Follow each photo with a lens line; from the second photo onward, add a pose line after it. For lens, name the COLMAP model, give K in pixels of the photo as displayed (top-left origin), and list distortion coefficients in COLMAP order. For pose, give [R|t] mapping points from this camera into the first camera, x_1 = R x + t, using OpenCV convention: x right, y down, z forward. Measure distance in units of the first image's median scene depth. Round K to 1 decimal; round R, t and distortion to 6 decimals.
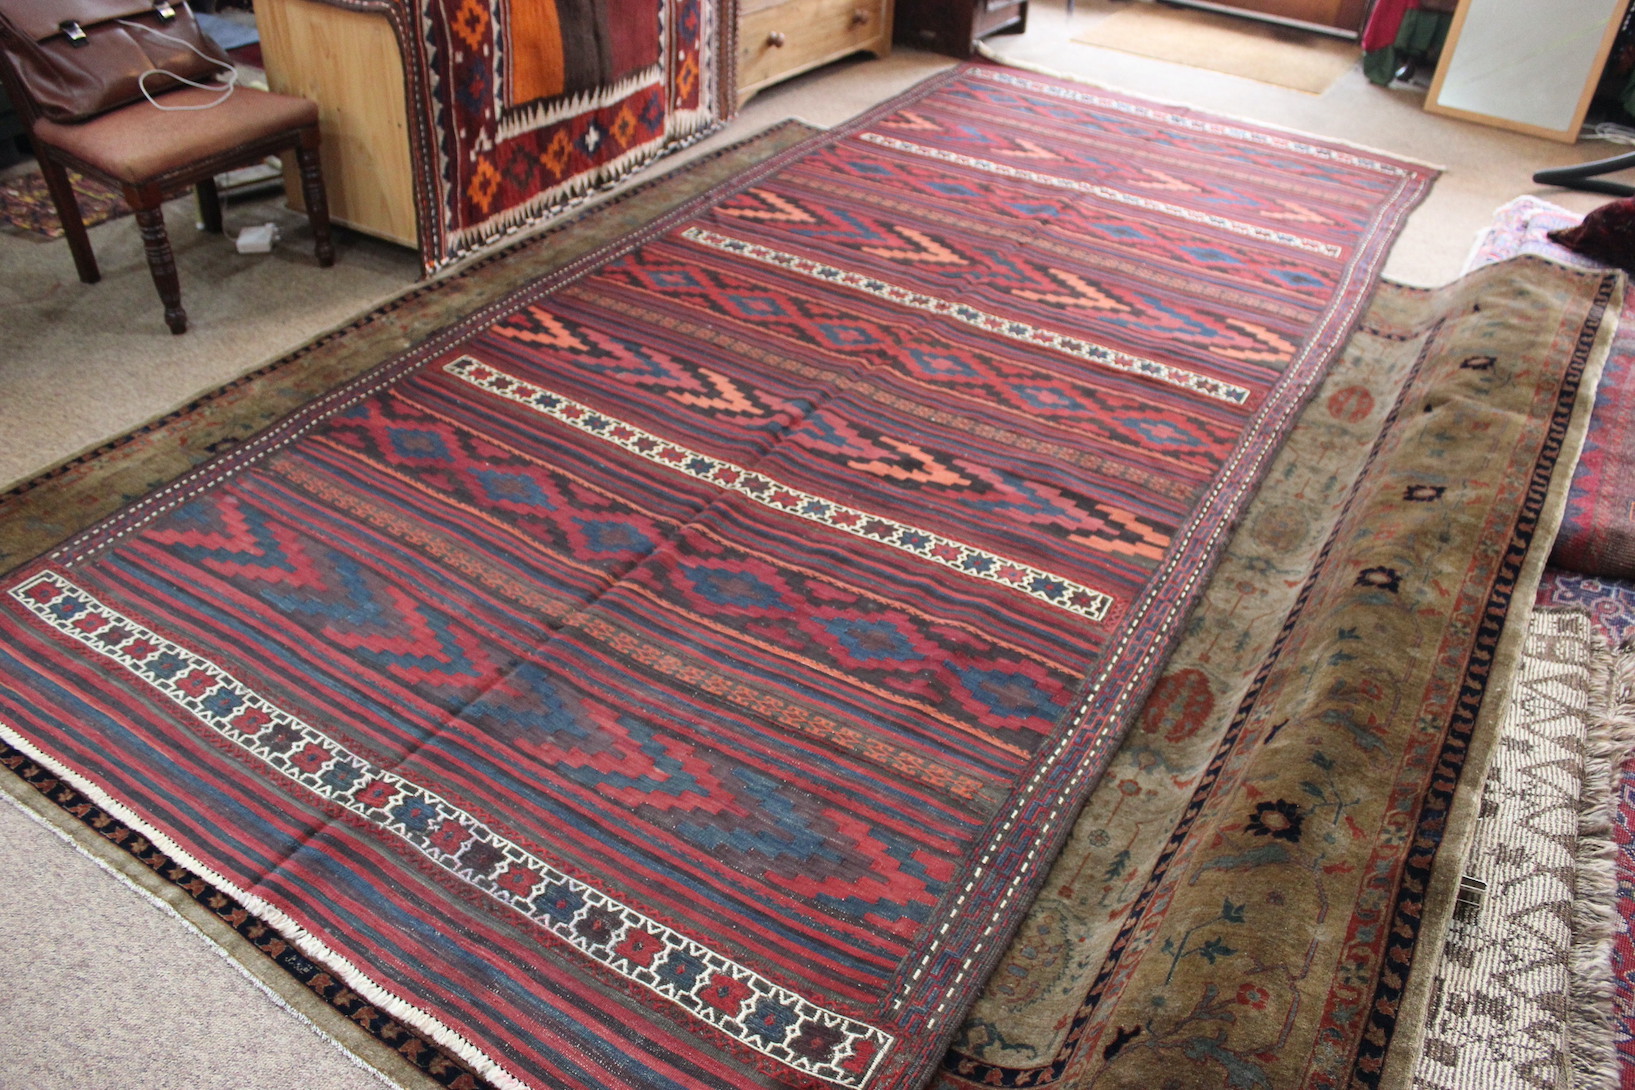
lens RADIAL K [[1343.0, 0, 827.3], [0, 1343.0, 538.5], [0, 0, 1]] dist [-0.170071, 0.150077]
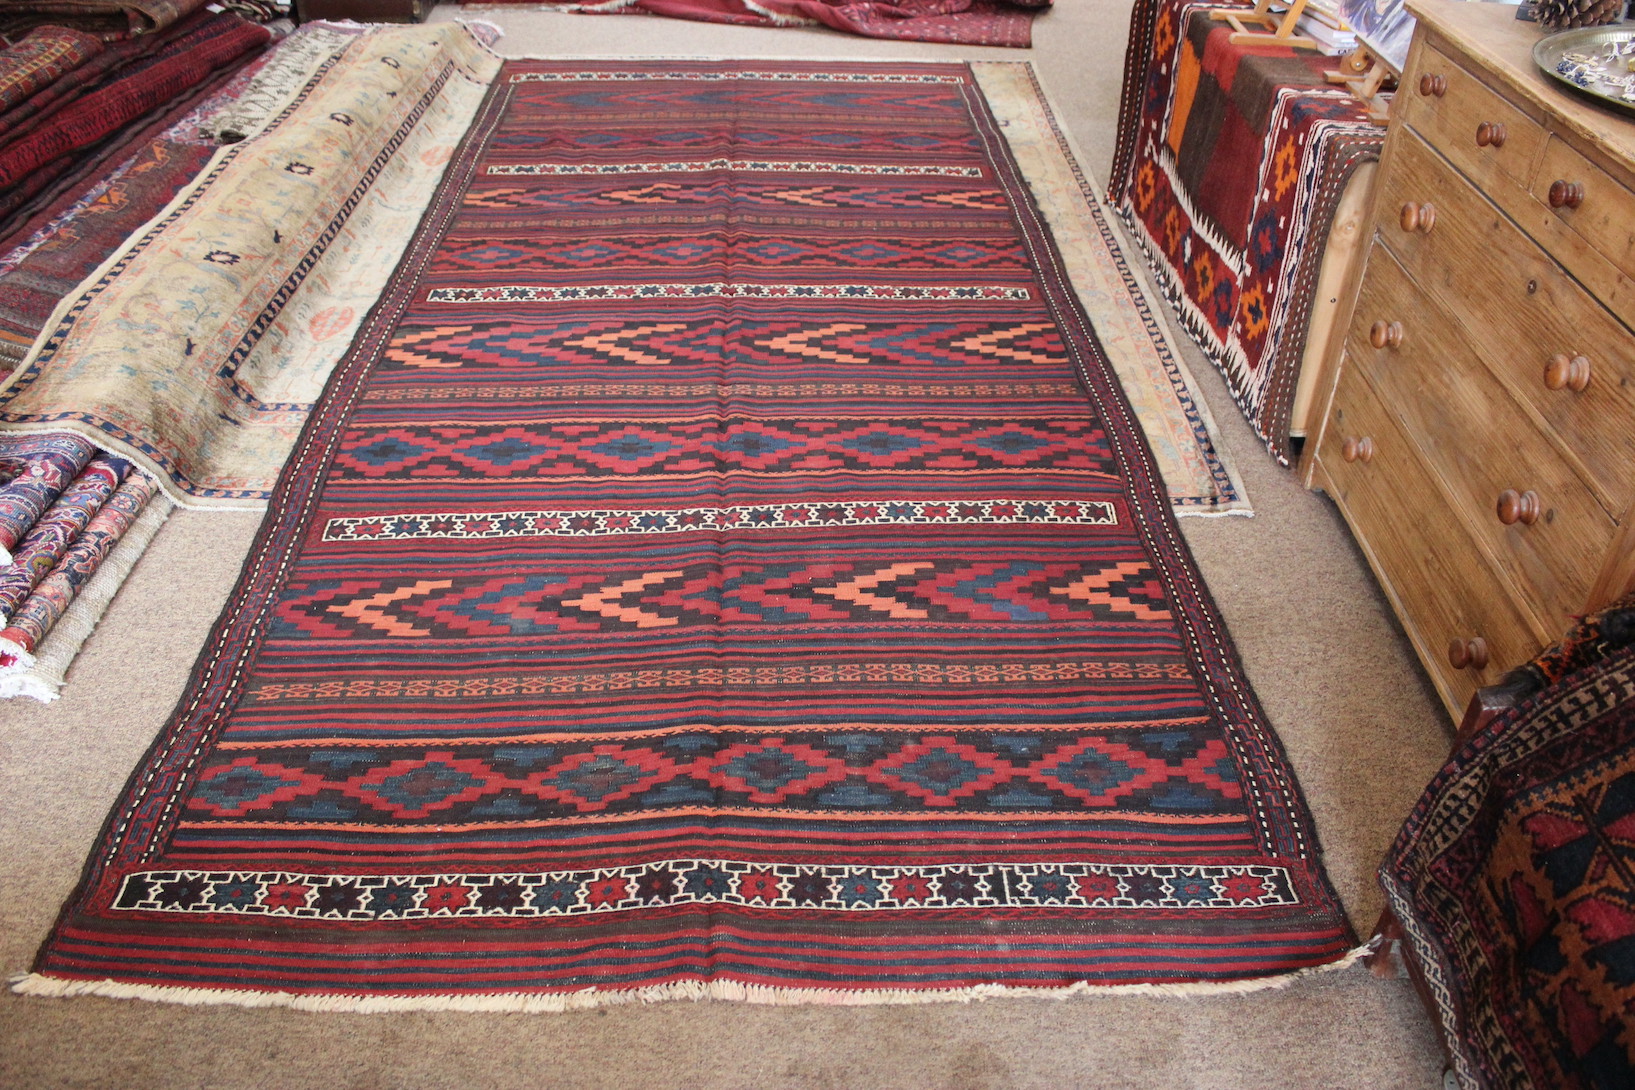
lens RADIAL K [[1343.0, 0, 827.3], [0, 1343.0, 538.5], [0, 0, 1]] dist [-0.170071, 0.150077]
pose [[-0.837278, 0.255430, -0.483447, 0.641963], [-0.374436, 0.376468, 0.847390, -1.129095], [0.398451, 0.890521, -0.219566, 1.599553]]
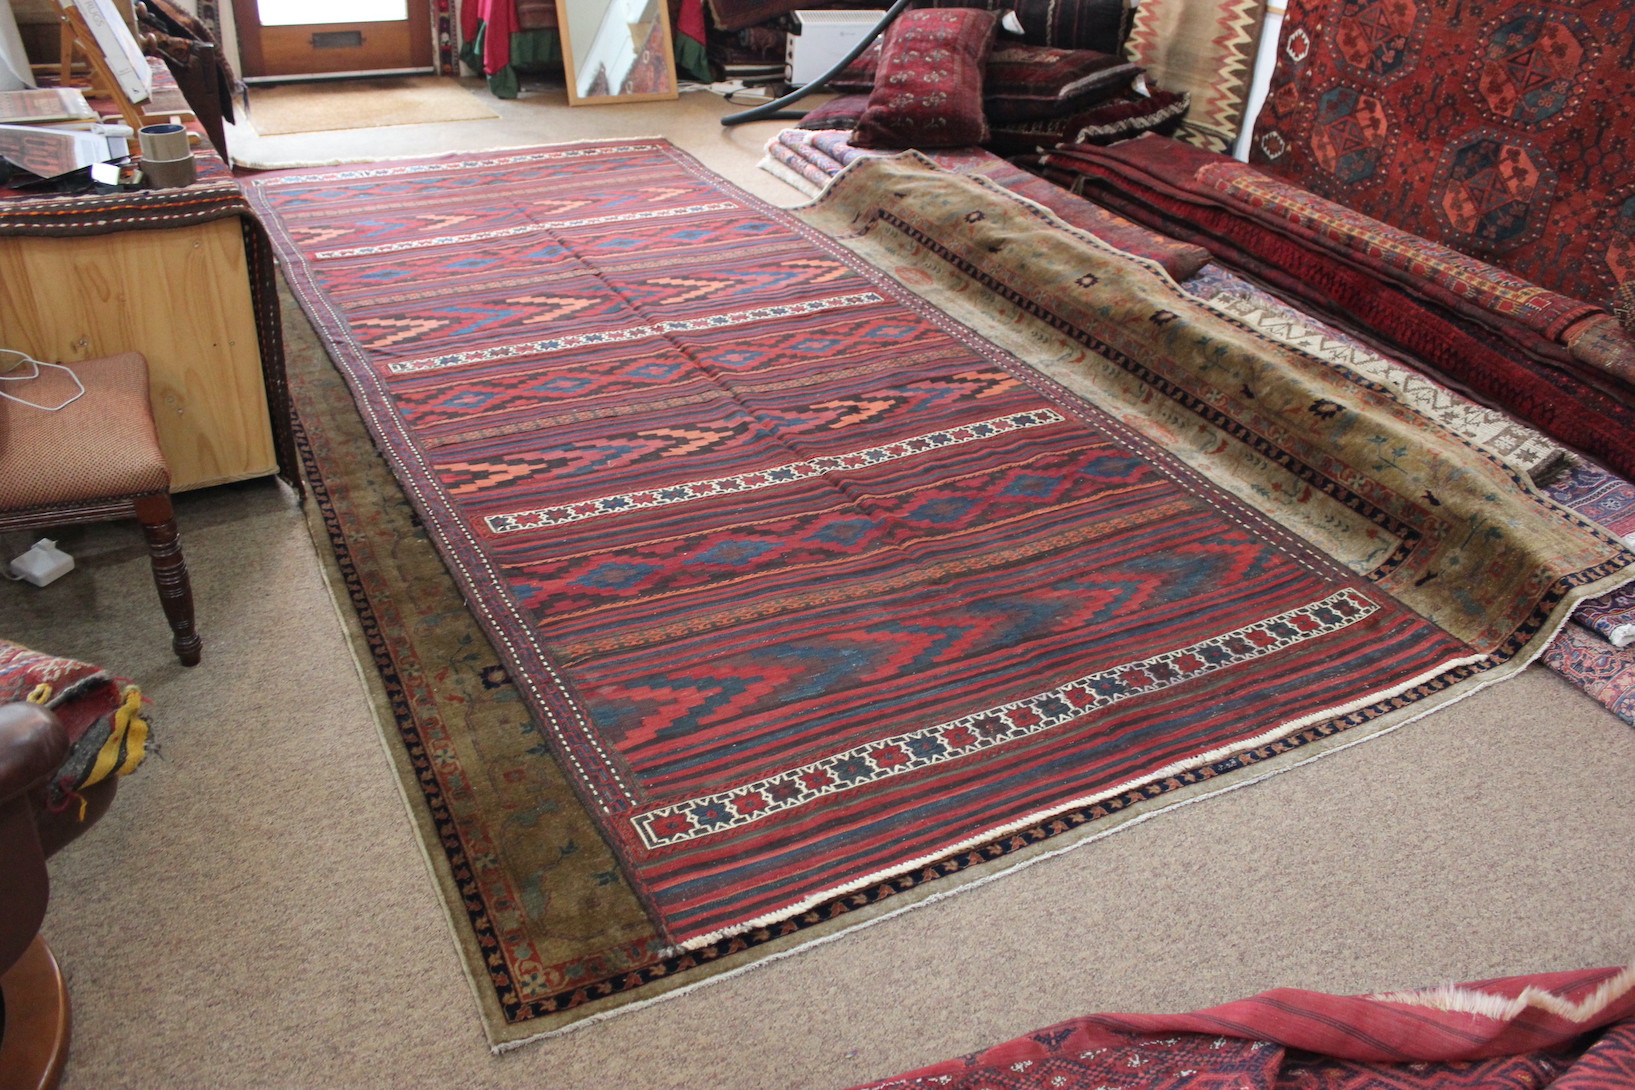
lens RADIAL K [[1343.0, 0, 827.3], [0, 1343.0, 538.5], [0, 0, 1]] dist [-0.170071, 0.150077]
pose [[0.503605, -0.456726, 0.733337, -0.878954], [0.472375, 0.856283, 0.208904, -0.212485], [-0.723356, 0.241205, 0.646974, 0.193953]]
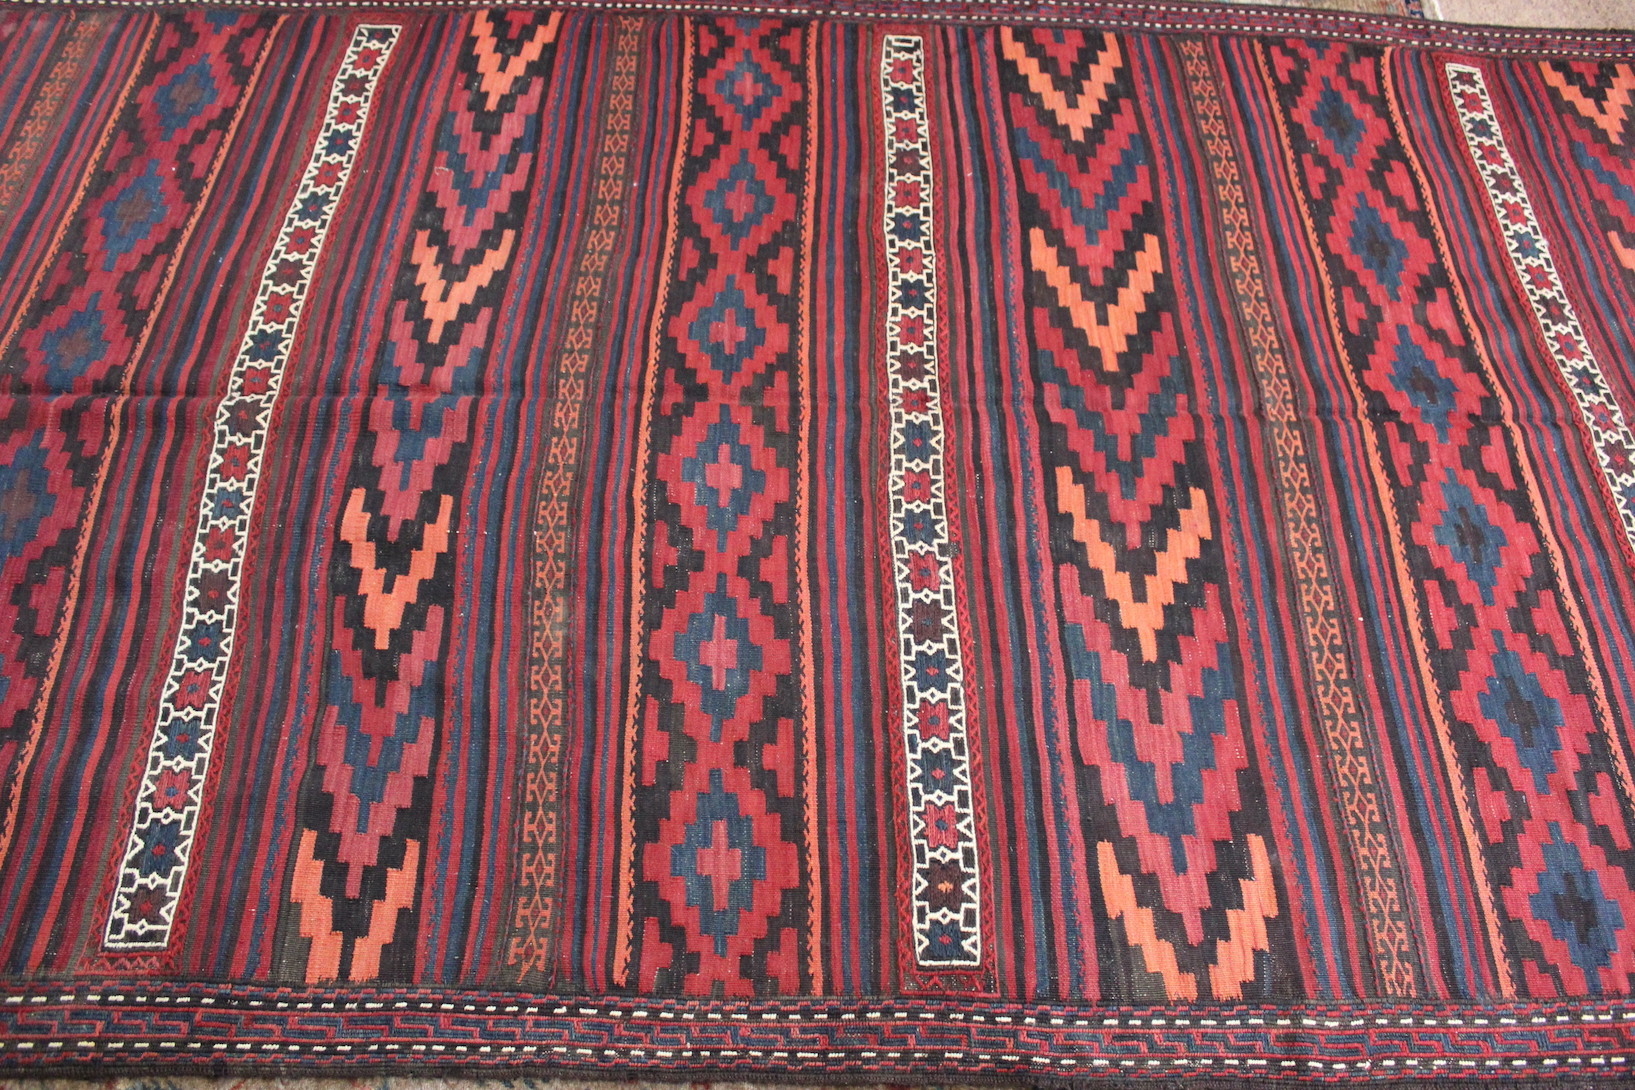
lens RADIAL K [[1343.0, 0, 827.3], [0, 1343.0, 538.5], [0, 0, 1]] dist [-0.170071, 0.150077]
pose [[0.503673, 0.730664, -0.460915, 0.413434], [-0.516621, 0.682370, 0.517179, -0.454539], [0.692399, -0.022371, 0.721168, 0.633085]]
